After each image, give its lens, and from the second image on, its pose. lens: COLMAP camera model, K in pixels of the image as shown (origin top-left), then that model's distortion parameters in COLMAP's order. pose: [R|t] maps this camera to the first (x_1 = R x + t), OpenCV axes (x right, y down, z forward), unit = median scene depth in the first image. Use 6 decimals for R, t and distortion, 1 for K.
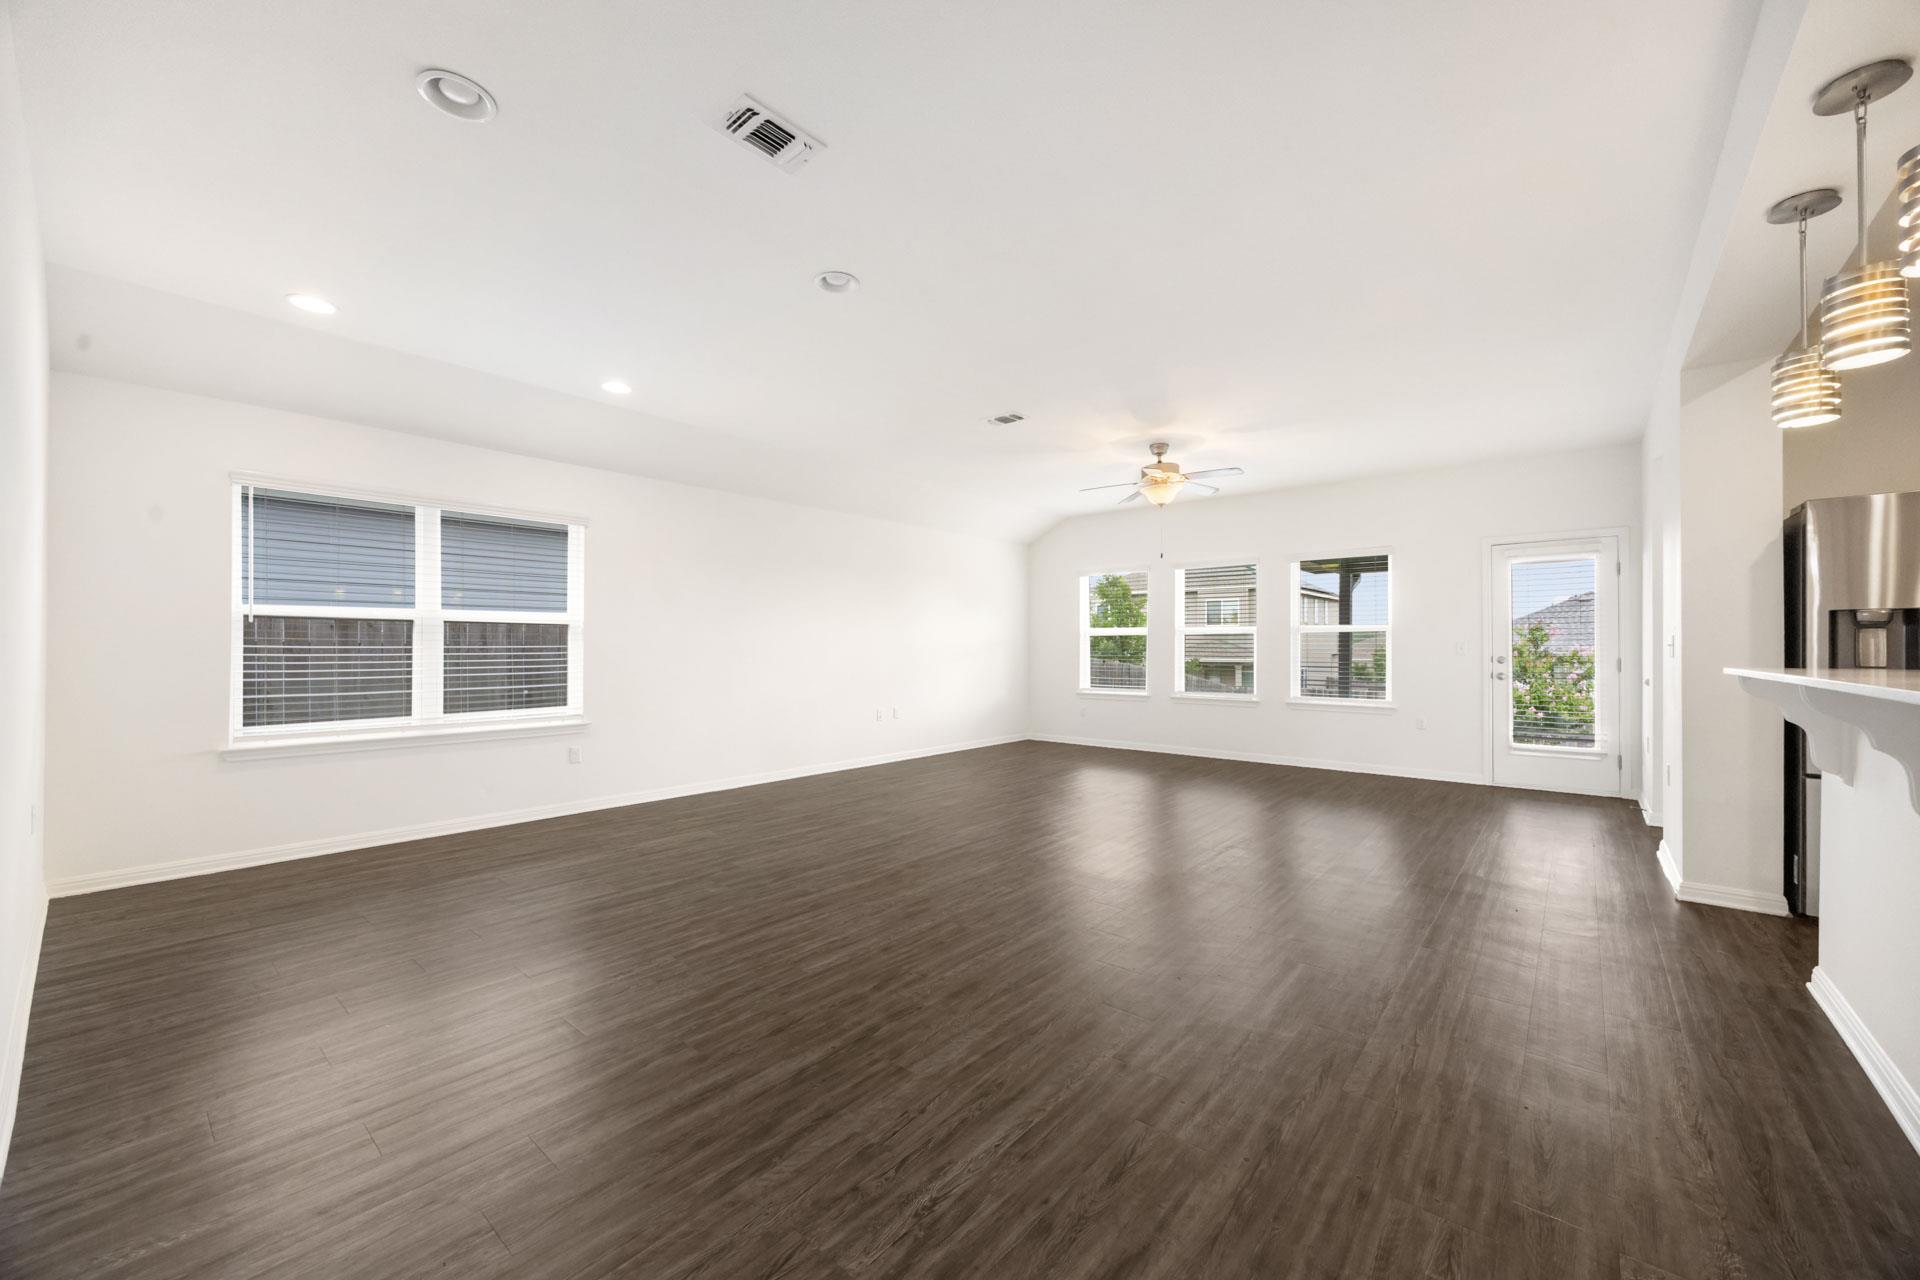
lens RADIAL K [[739.5, 0, 961.8], [0, 739.5, 642.4], [0, 0, 1]] dist [0.000307, -0.000082]
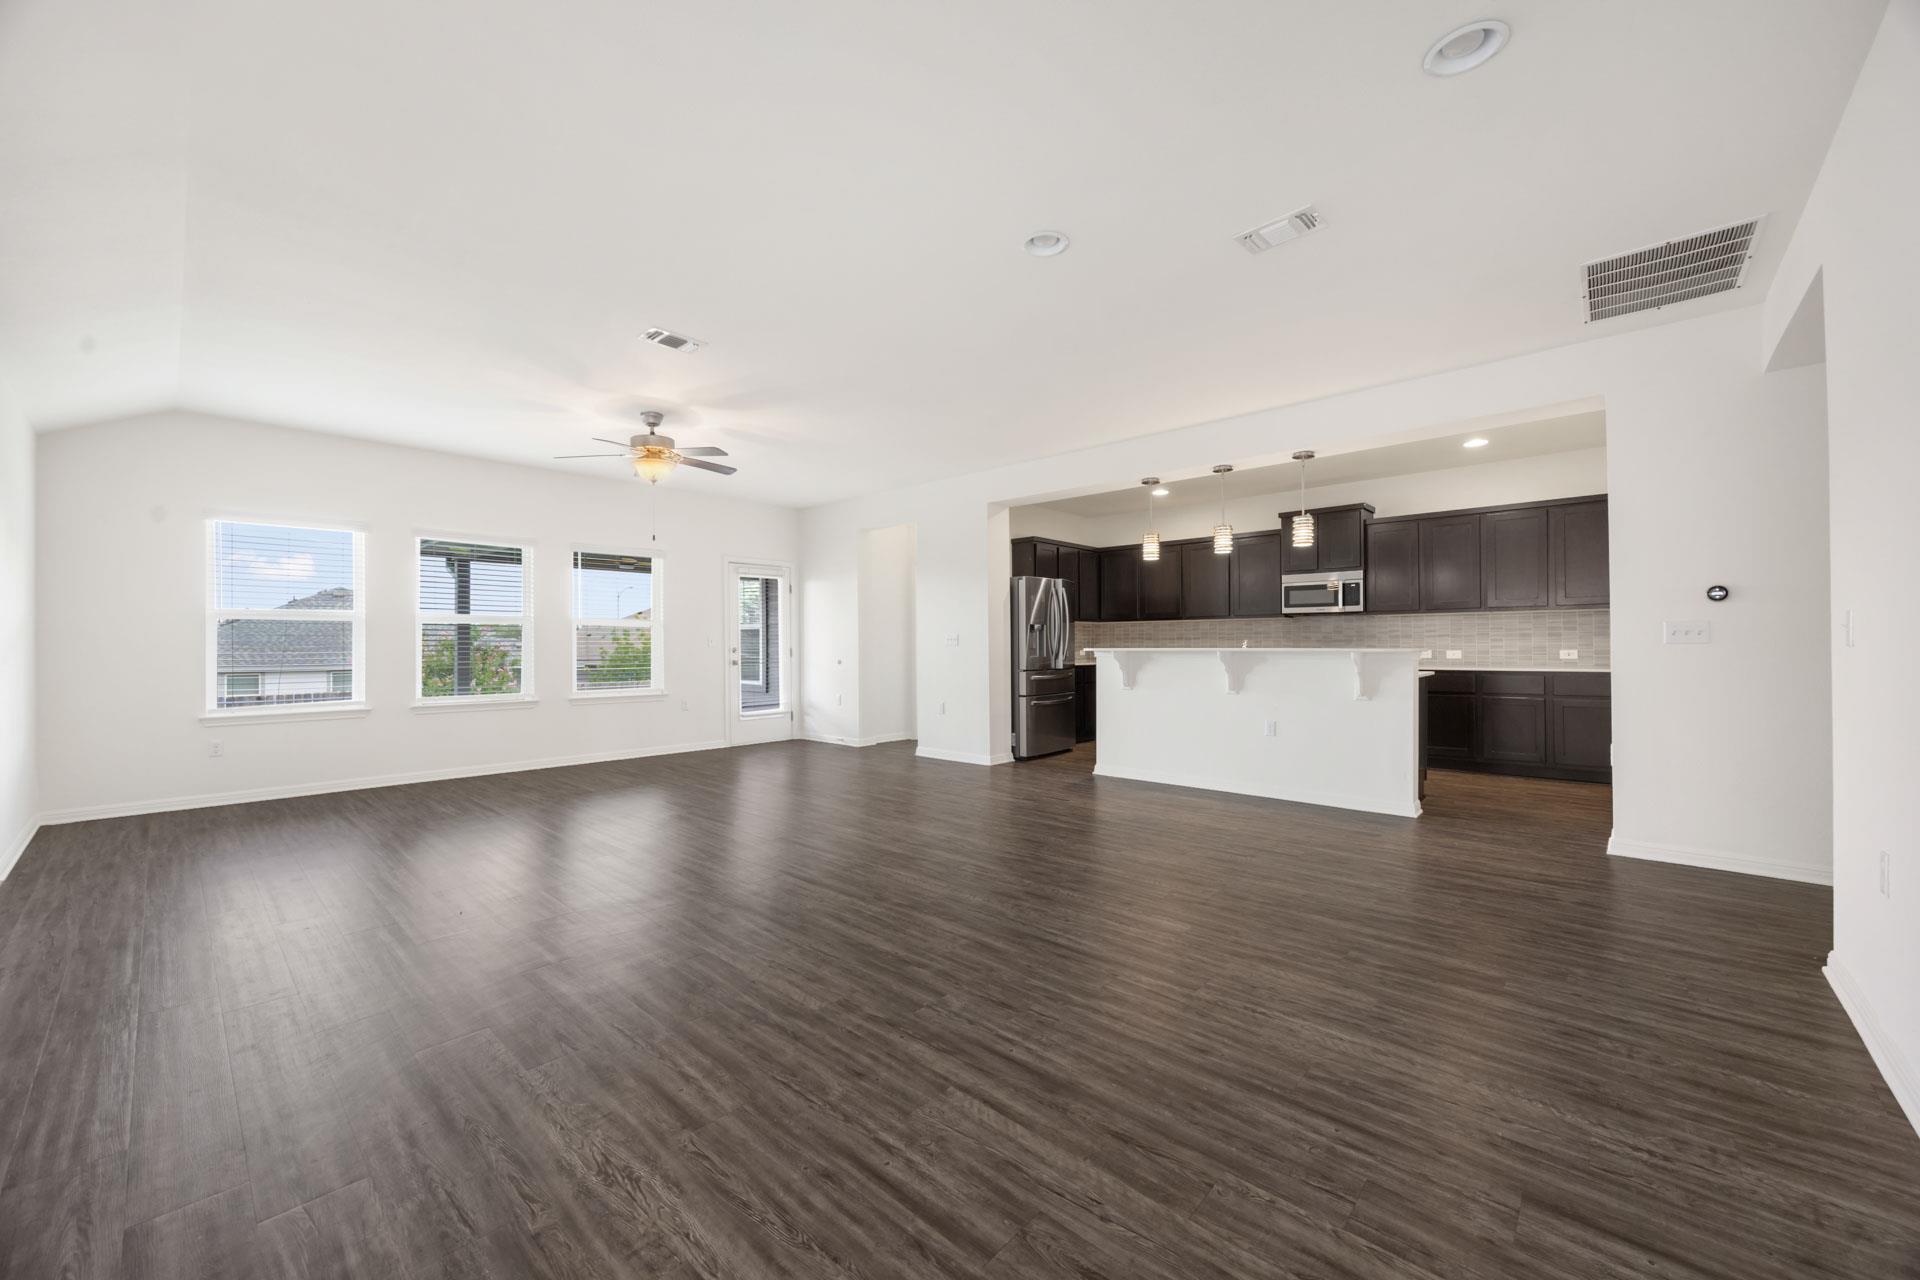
lens RADIAL K [[739.5, 0, 948.2], [0, 739.5, 636.0], [0, 0, 1]] dist [0.000307, -0.000082]
pose [[0.042685, 0.007476, 0.999061, -0.819346], [-0.004999, 0.999961, -0.007269, 0.008800], [-0.999076, -0.004684, 0.042721, 0.804767]]
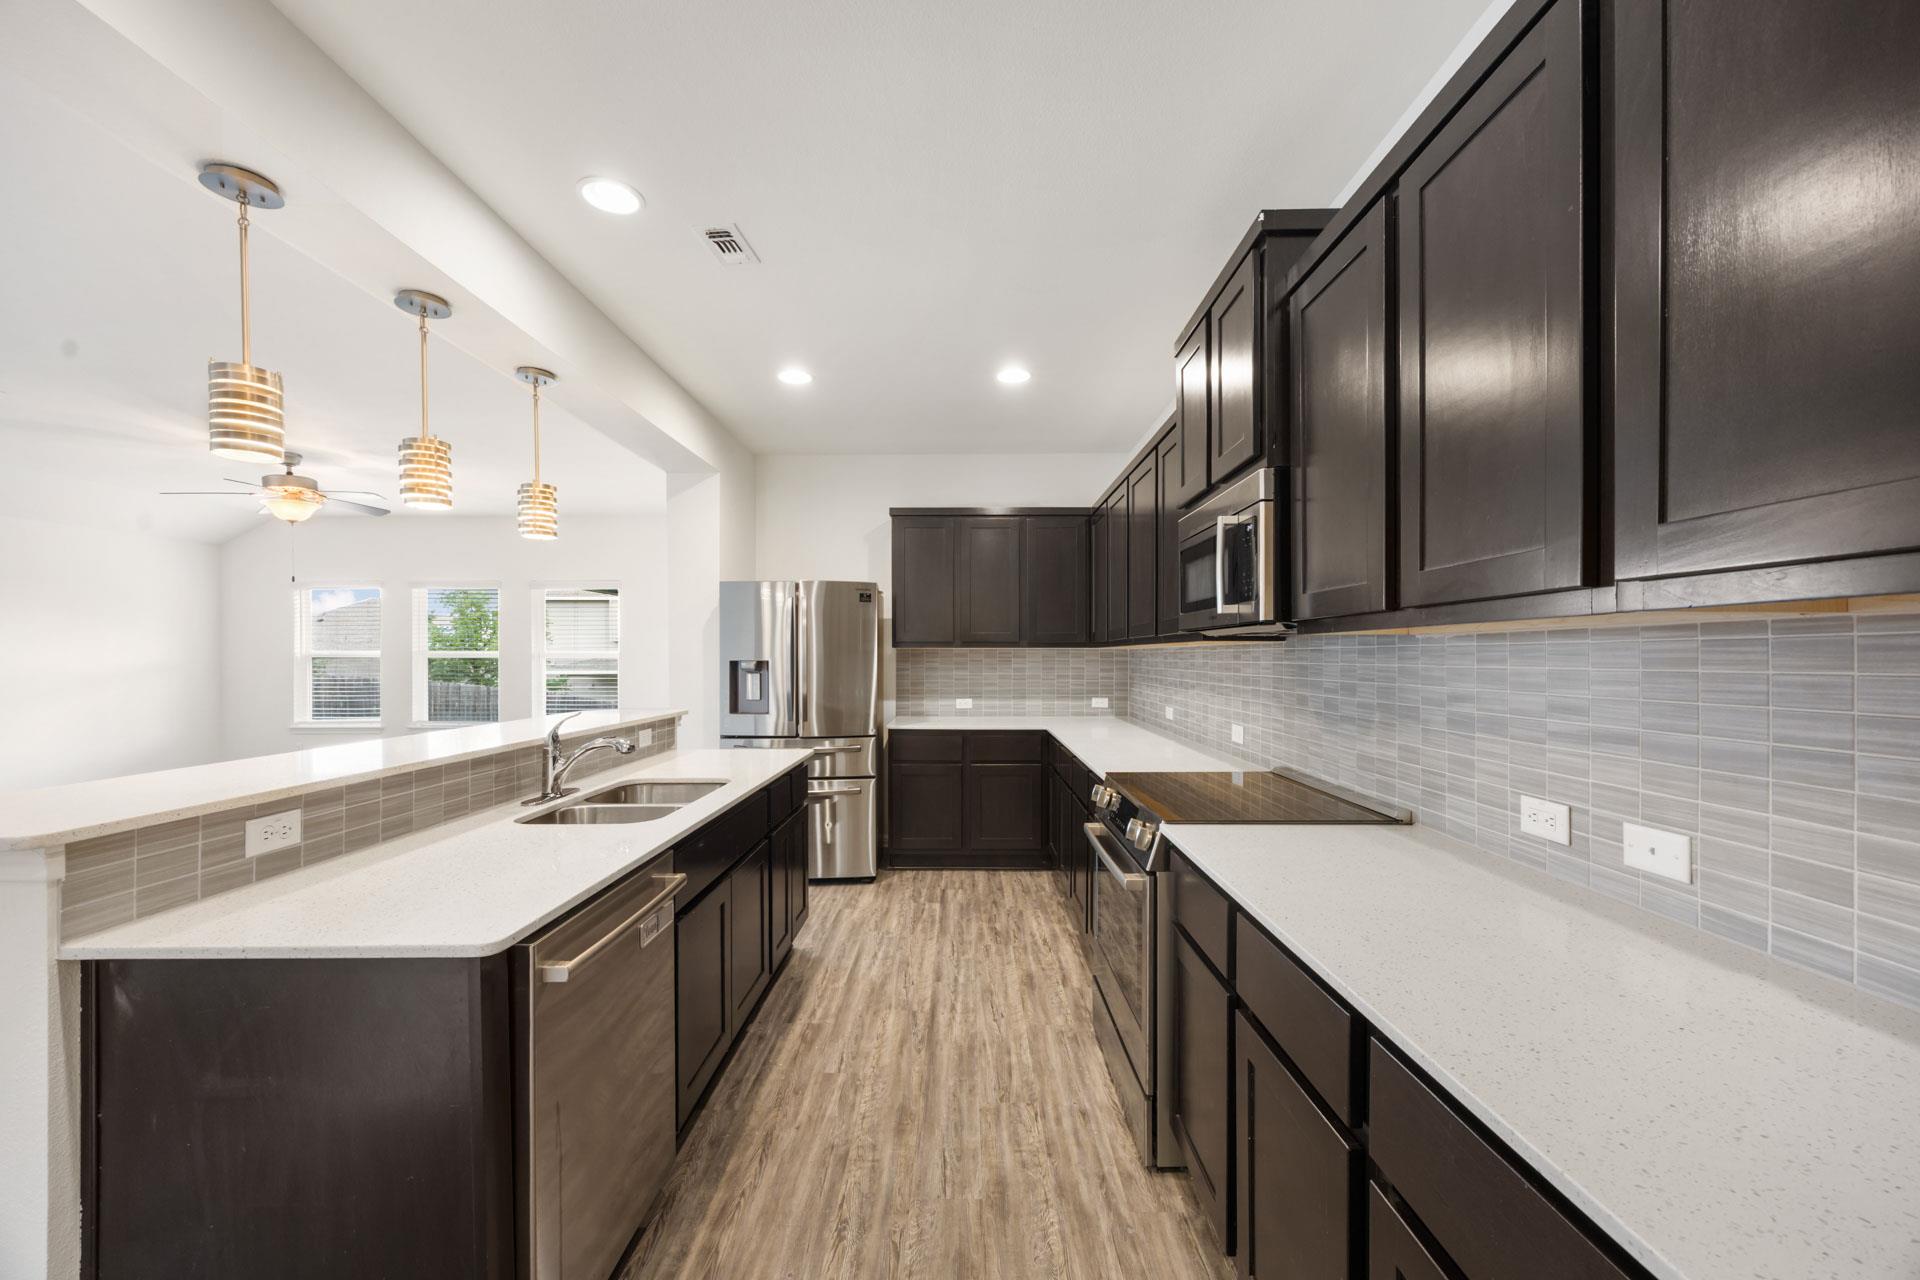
lens RADIAL K [[739.5, 0, 957.2], [0, 739.5, 652.4], [0, 0, 1]] dist [0.000307, -0.000082]
pose [[0.772684, -0.001761, 0.634788, 0.431517], [-0.001407, 0.999989, 0.004486, -0.045554], [-0.634789, -0.004359, 0.772673, -0.263060]]
